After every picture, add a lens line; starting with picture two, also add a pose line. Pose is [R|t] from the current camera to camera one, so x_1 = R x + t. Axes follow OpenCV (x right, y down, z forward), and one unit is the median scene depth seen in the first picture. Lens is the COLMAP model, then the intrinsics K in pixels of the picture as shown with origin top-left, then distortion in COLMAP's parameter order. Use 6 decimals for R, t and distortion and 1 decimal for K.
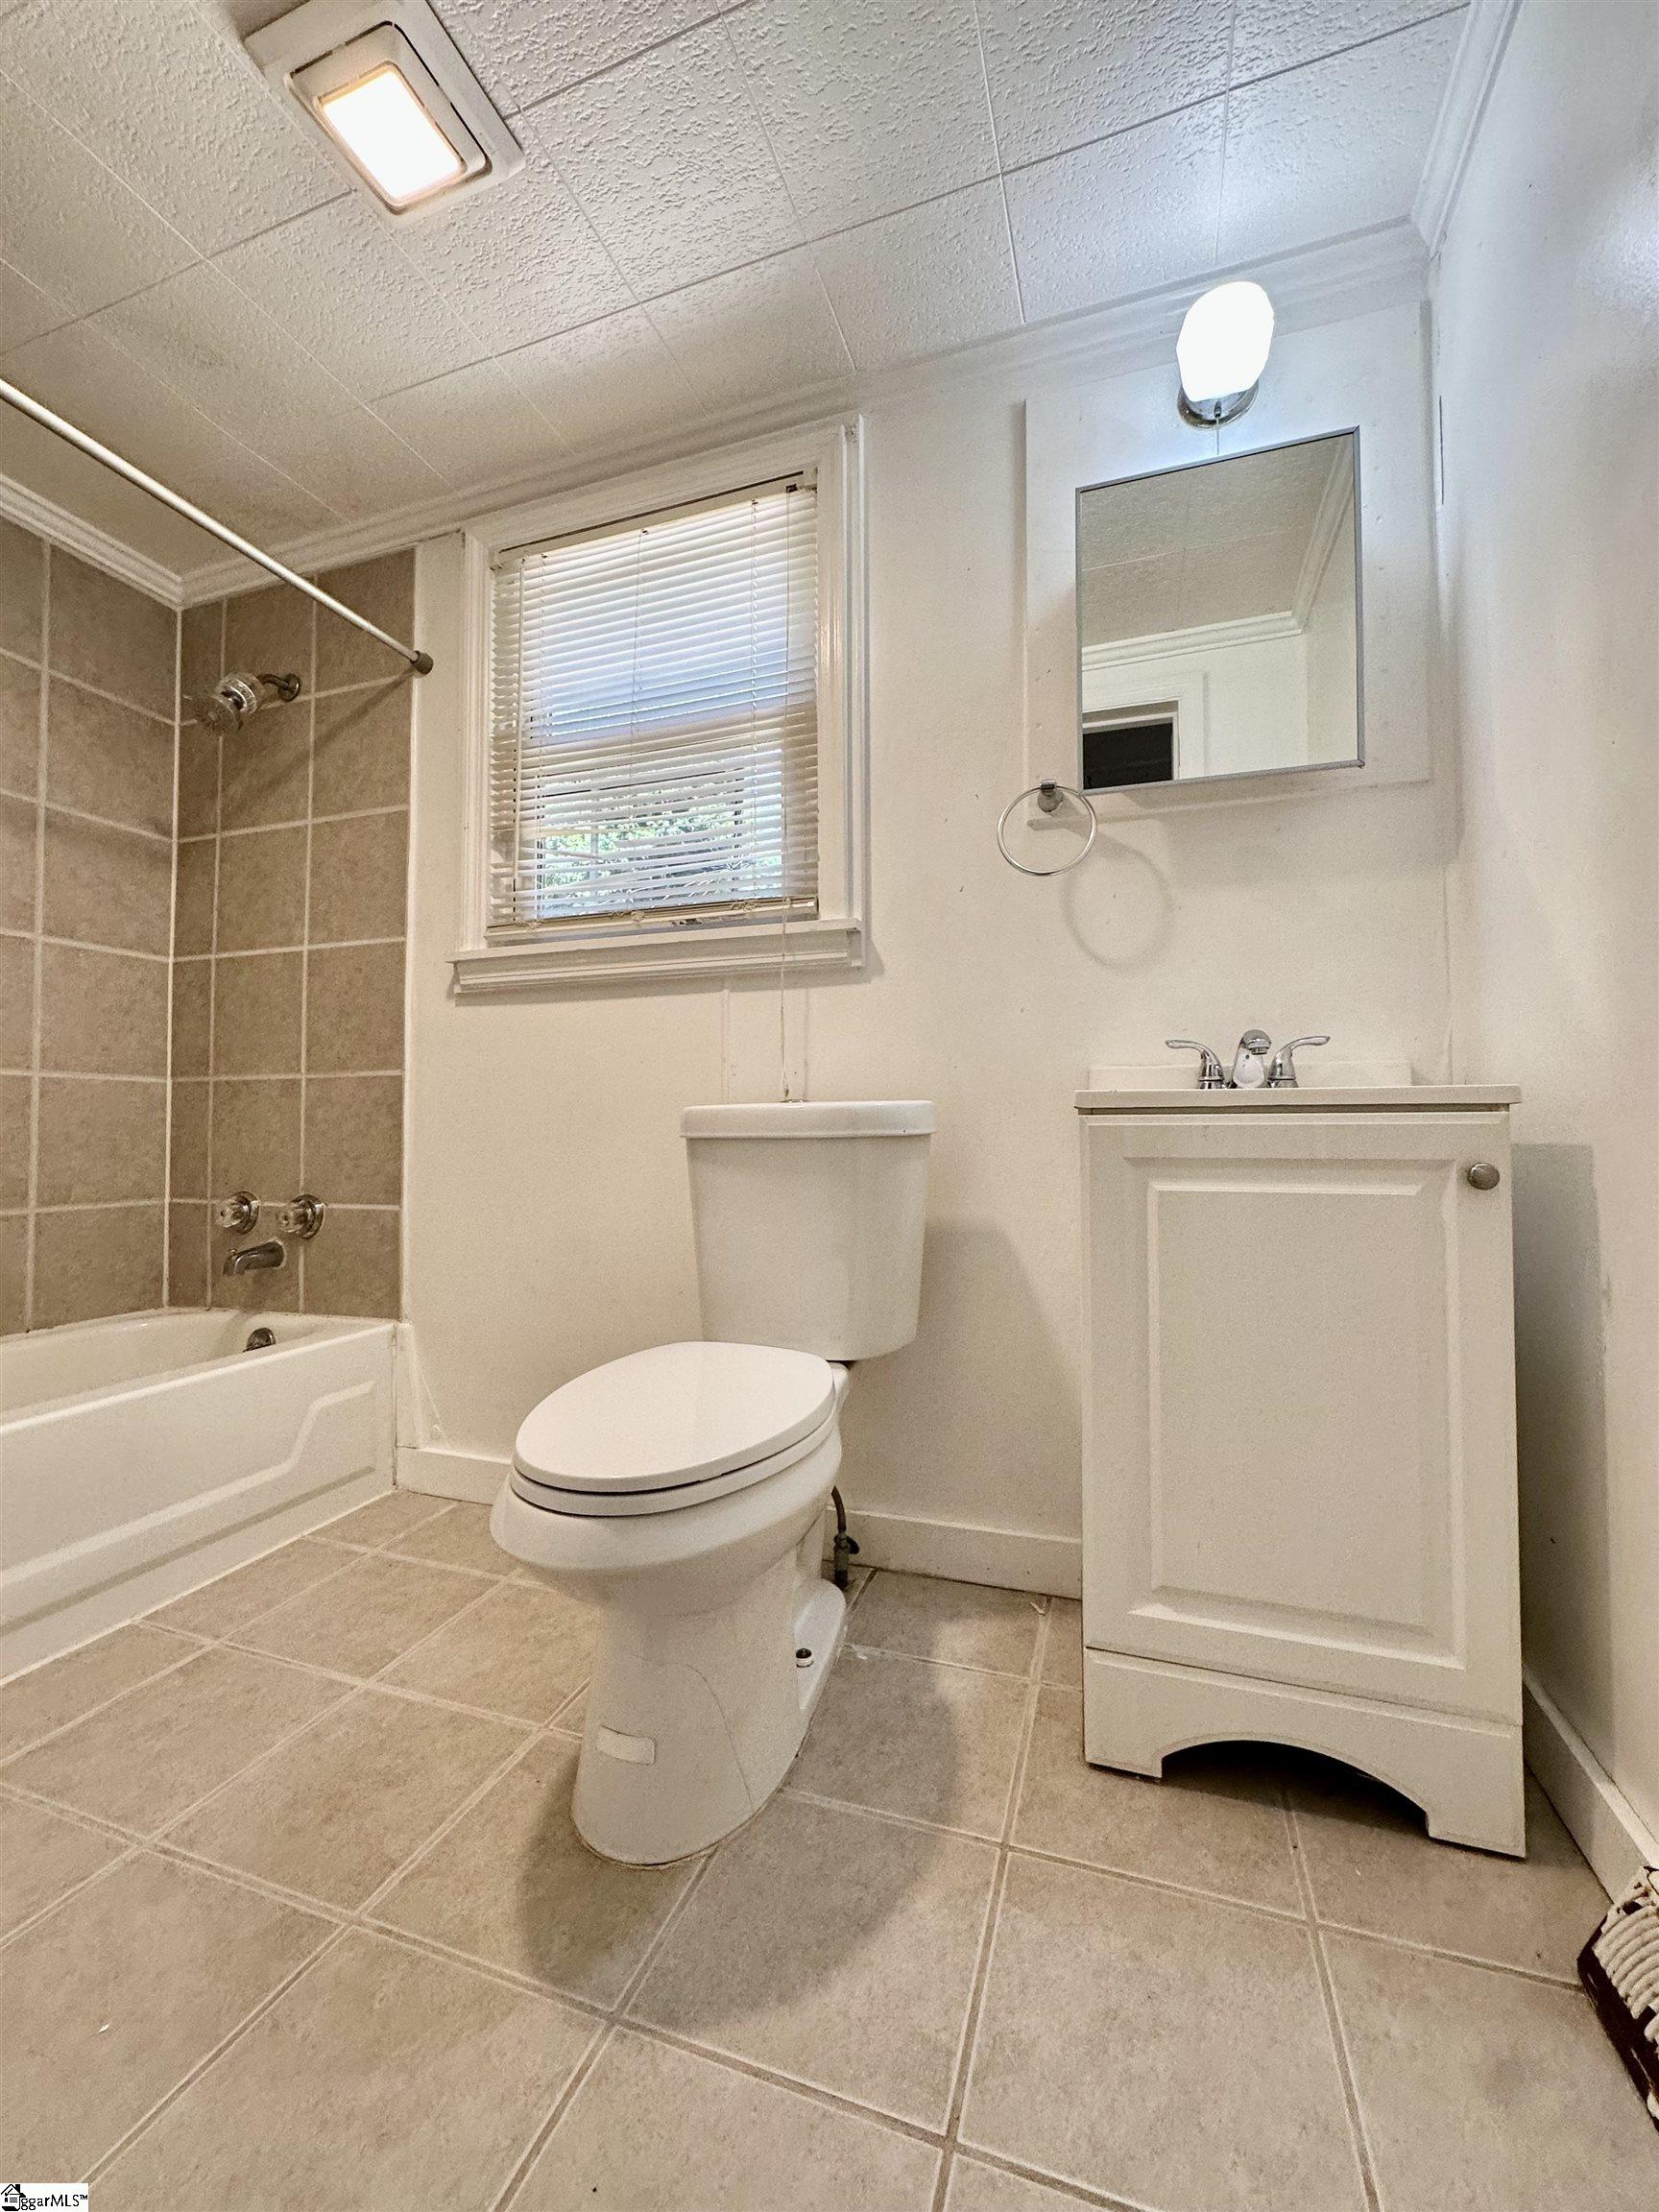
lens RADIAL K [[886.4, 0, 830.7], [0, 886.4, 1106.0], [0, 0, 1]] dist [-0.006108, 0.001367]
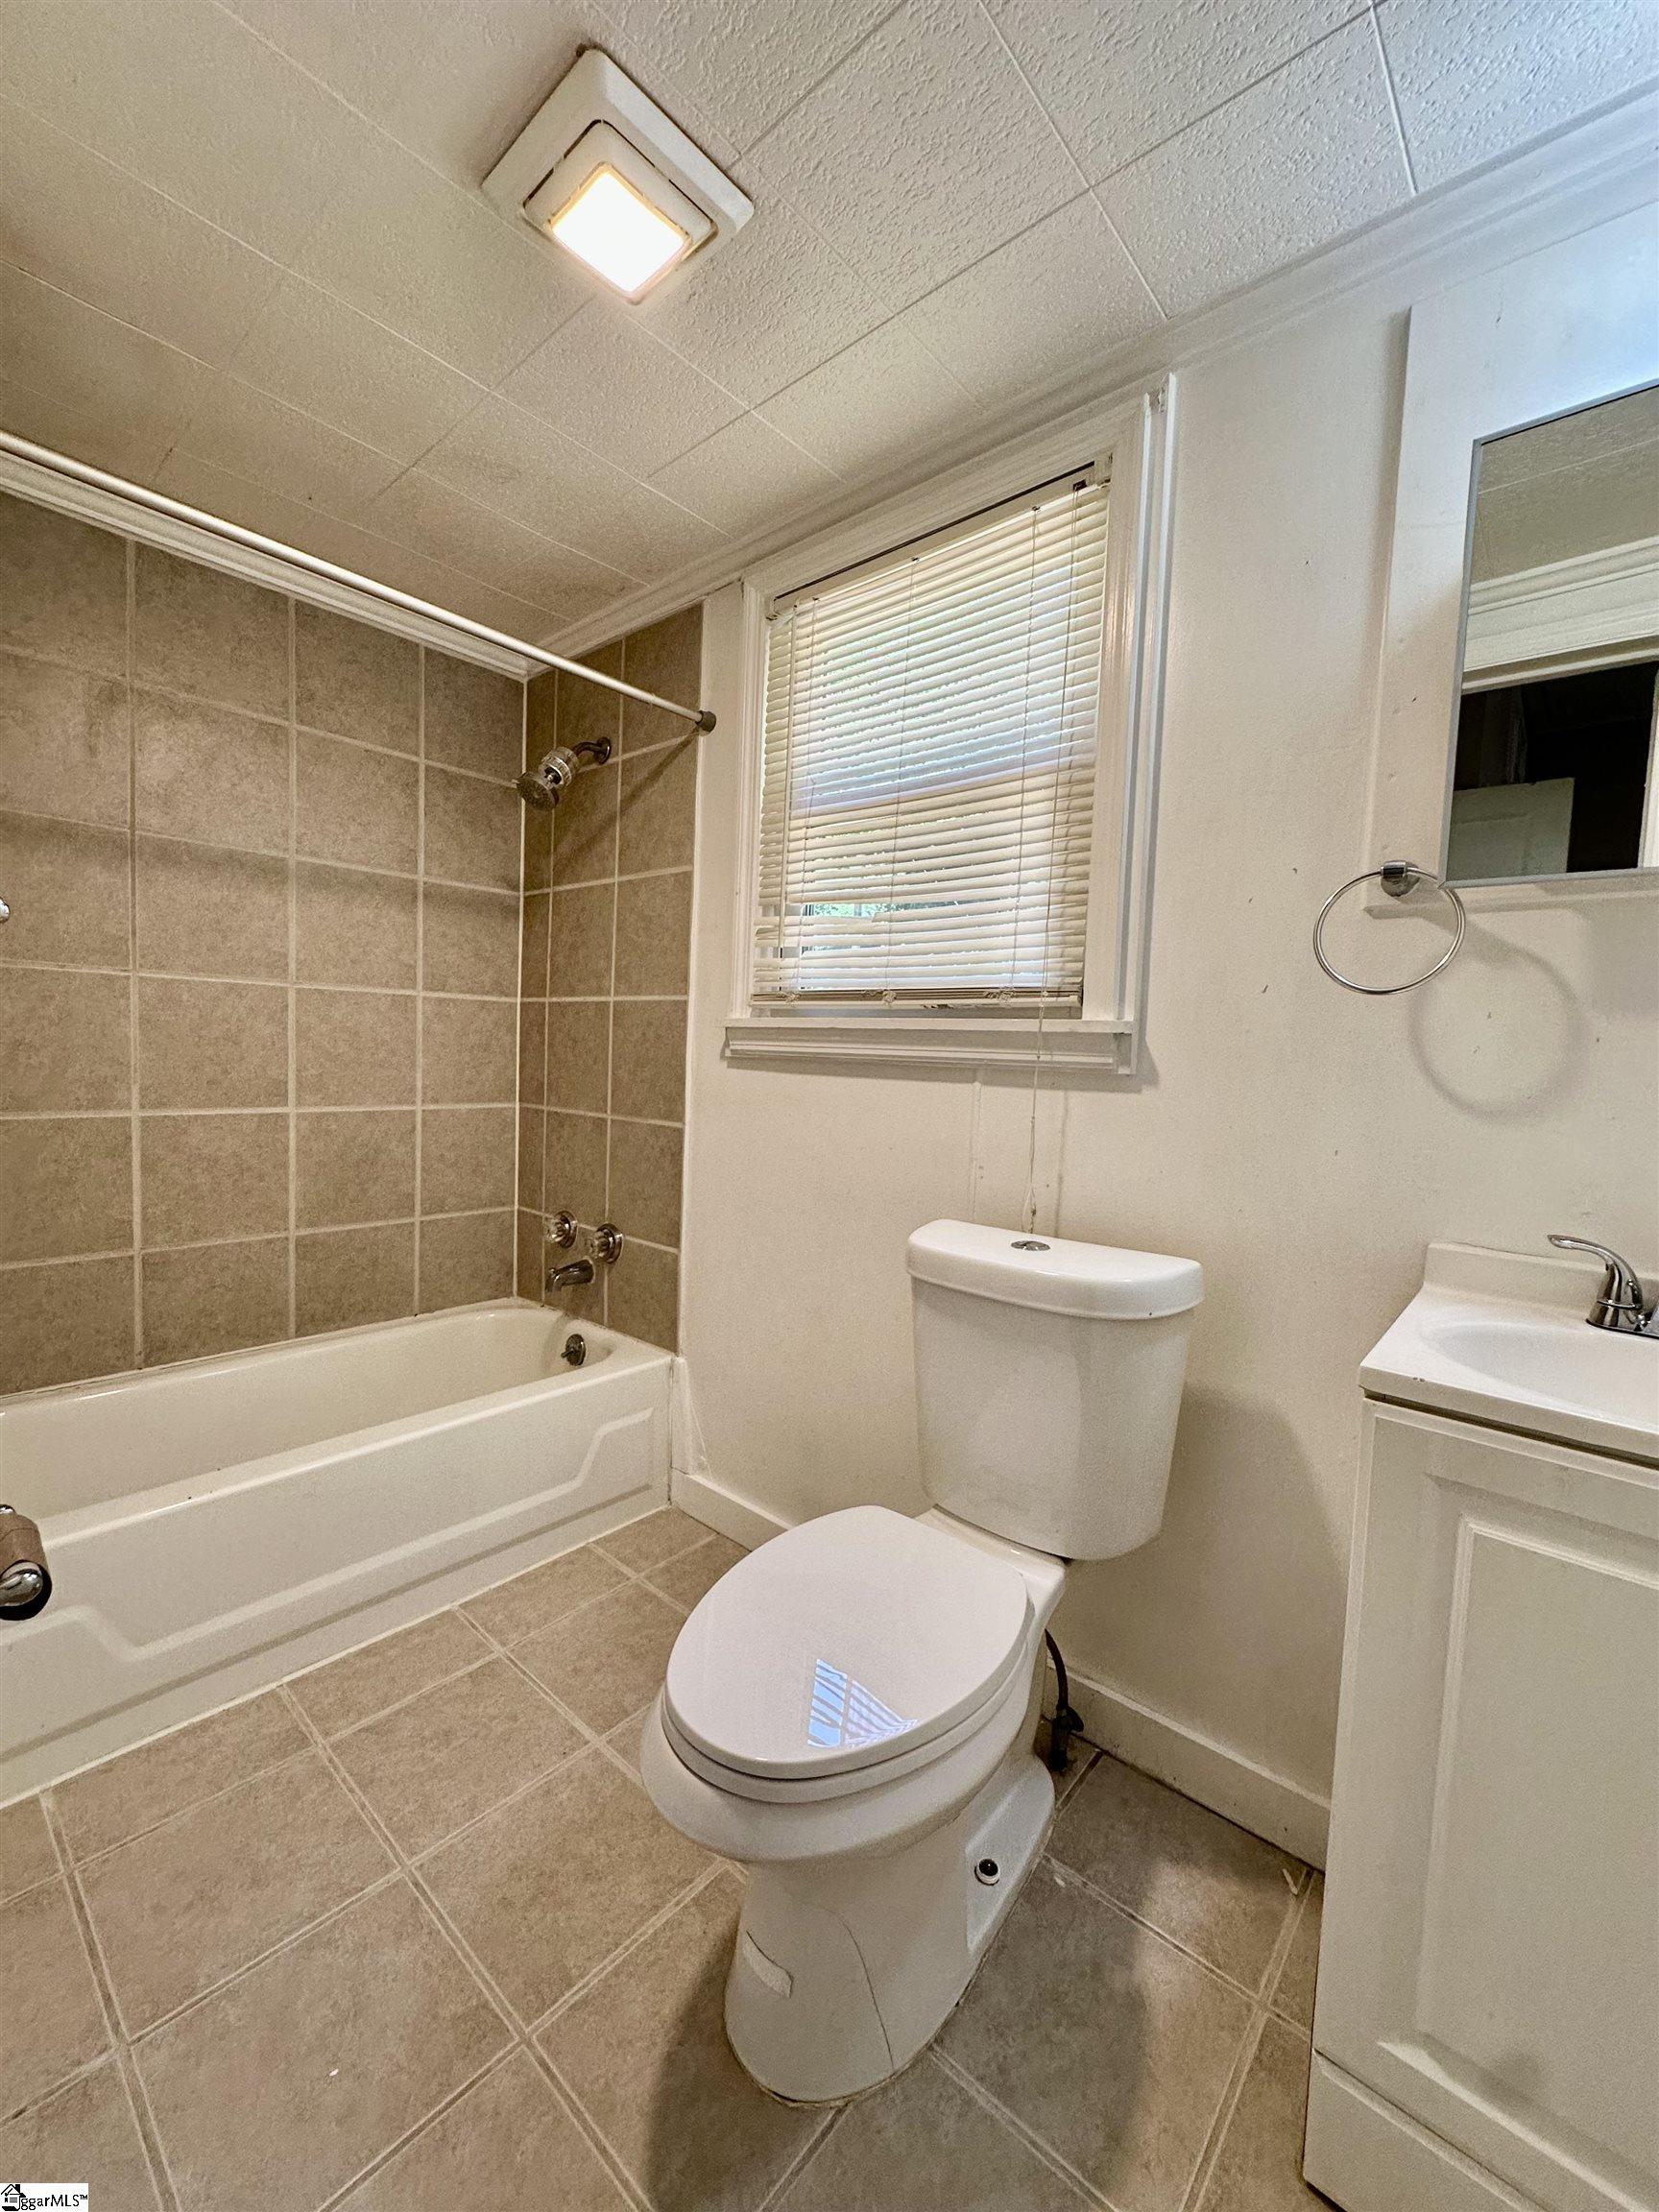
lens RADIAL K [[886.4, 0, 829.4], [0, 886.4, 1105.8], [0, 0, 1]] dist [-0.006108, 0.001367]
pose [[0.925755, 0.061077, -0.373158, 0.086664], [-0.029208, 0.995470, 0.090475, -0.197748], [0.376994, -0.072859, 0.923346, 0.110903]]
